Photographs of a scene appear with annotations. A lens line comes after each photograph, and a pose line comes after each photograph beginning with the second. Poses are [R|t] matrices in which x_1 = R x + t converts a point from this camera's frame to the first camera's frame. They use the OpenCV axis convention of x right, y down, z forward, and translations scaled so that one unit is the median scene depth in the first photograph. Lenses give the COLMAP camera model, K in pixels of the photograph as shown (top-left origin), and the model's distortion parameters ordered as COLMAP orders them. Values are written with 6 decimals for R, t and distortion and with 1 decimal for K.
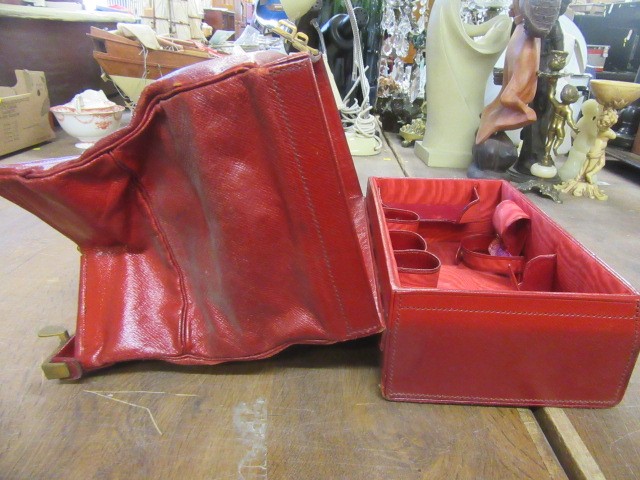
lens RADIAL K [[475.8, 0, 320.0], [0, 475.8, 240.0], [0, 0, 1]] dist [-0.002854, -0.045055]
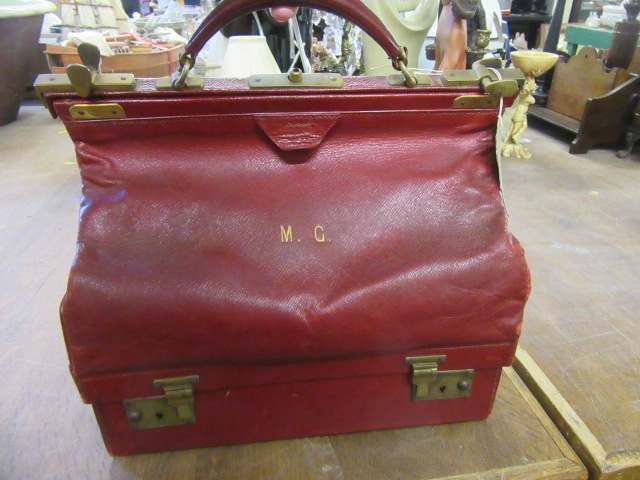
lens RADIAL K [[475.8, 0, 320.0], [0, 475.8, 240.0], [0, 0, 1]] dist [-0.002854, -0.045055]
pose [[0.982901, -0.124931, 0.135268, -0.081856], [0.111282, 0.988313, 0.104176, -0.063245], [-0.146702, -0.087342, 0.985317, -0.086337]]
